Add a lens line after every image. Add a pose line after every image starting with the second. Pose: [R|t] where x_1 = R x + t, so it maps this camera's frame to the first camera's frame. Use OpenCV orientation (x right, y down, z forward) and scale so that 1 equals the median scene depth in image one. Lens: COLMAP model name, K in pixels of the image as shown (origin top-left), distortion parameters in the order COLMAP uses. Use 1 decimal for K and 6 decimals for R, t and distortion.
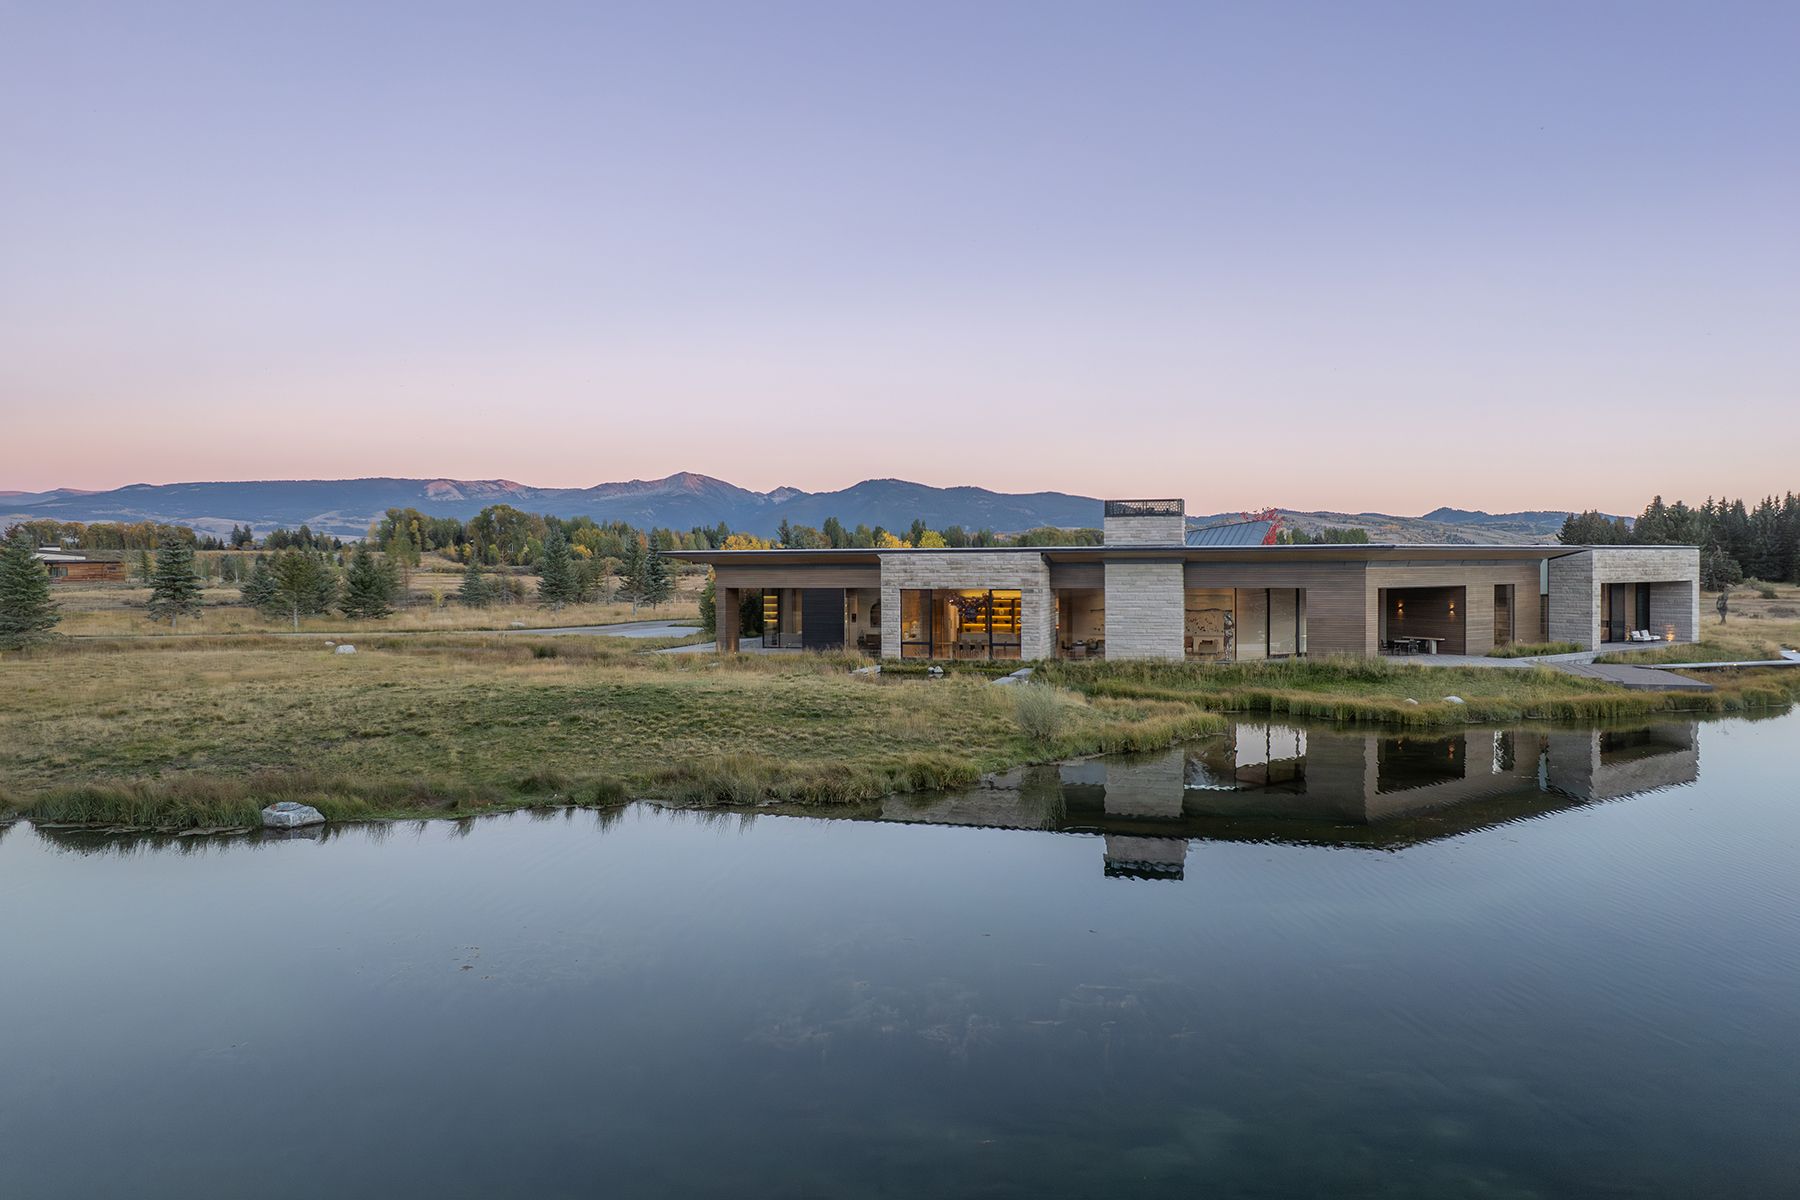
lens RADIAL K [[1203.5, 0, 930.0], [0, 1203.5, 565.7], [0, 0, 1]] dist [-0.051885, 0.004868]
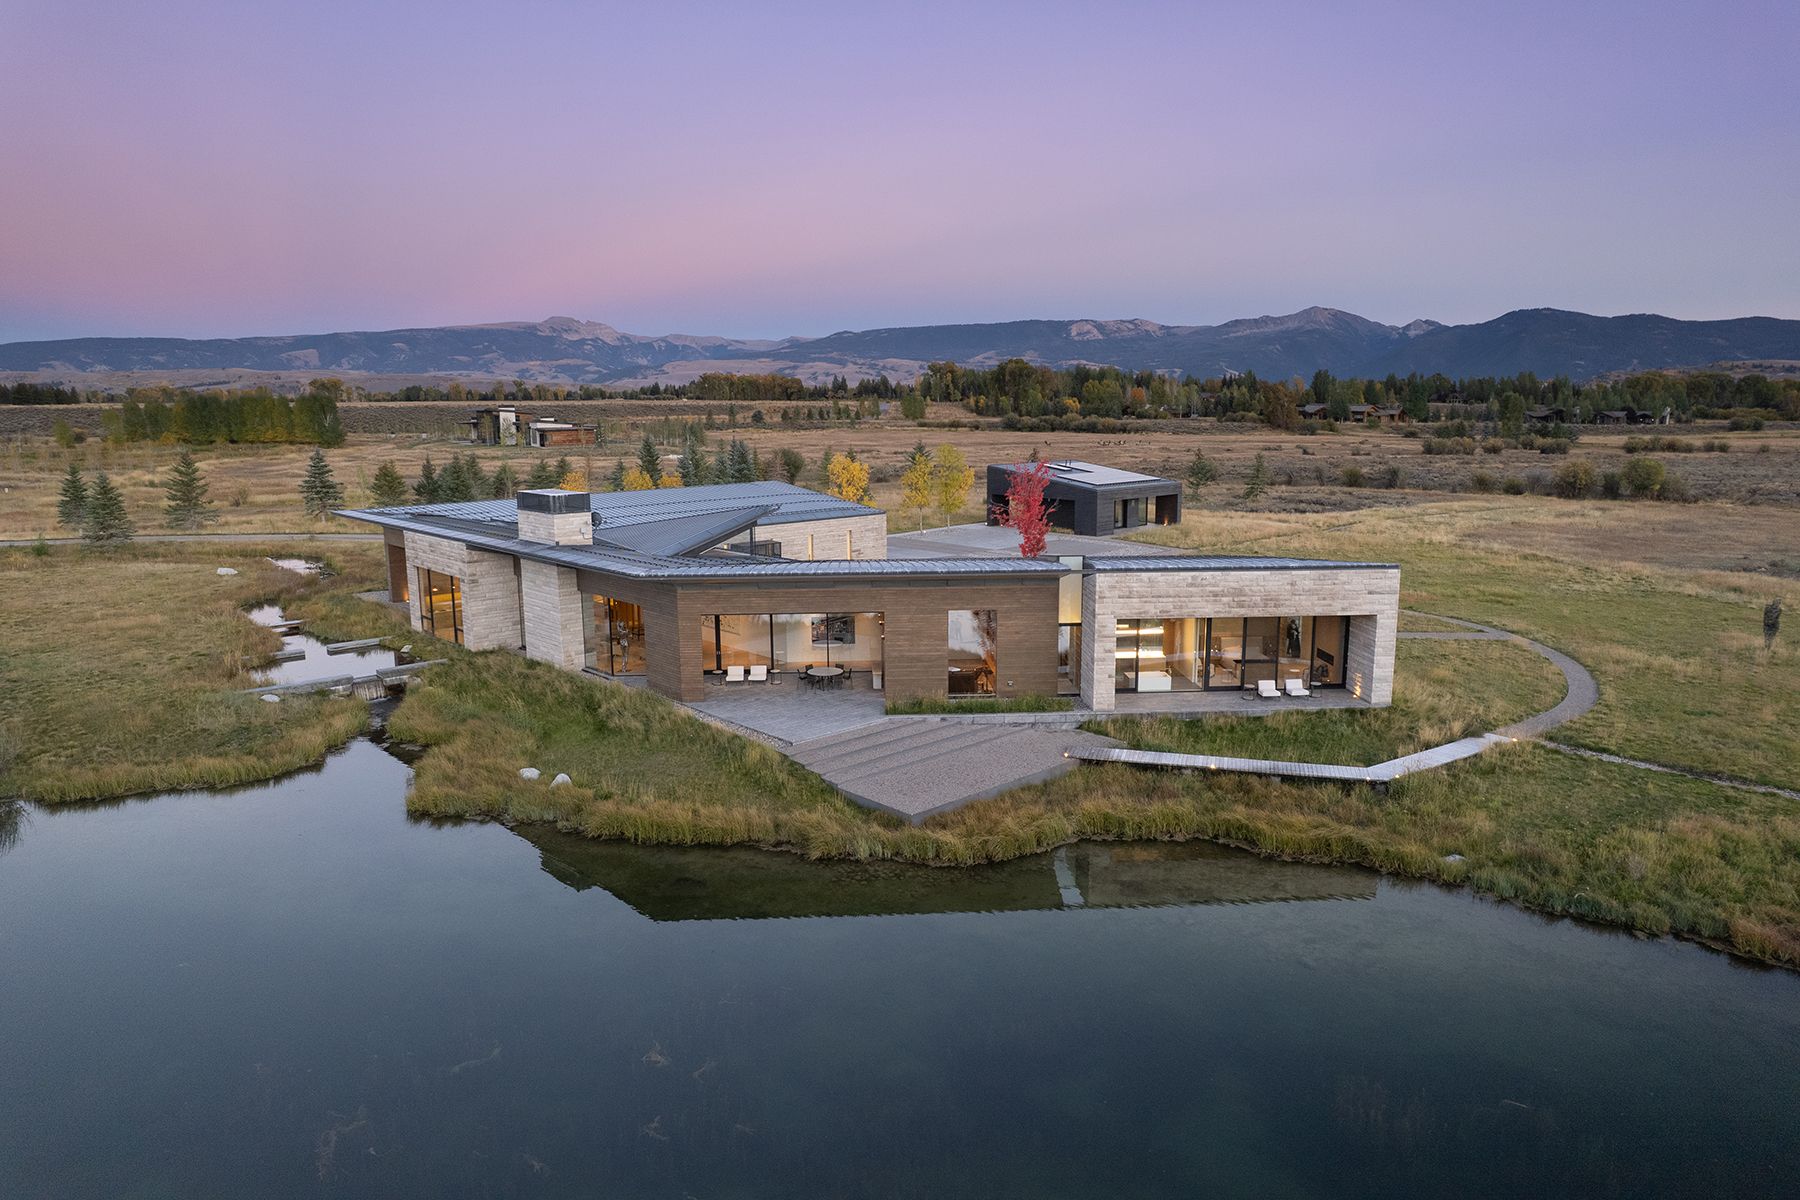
lens RADIAL K [[1153.8, 0, 920.7], [0, 1153.8, 596.6], [0, 0, 1]] dist [-0.066894, 0.053697]
pose [[0.872246, 0.084790, -0.481662, 0.837069], [-0.003698, 0.985972, 0.166870, -0.120638], [0.489054, -0.143770, 0.860323, 0.359428]]
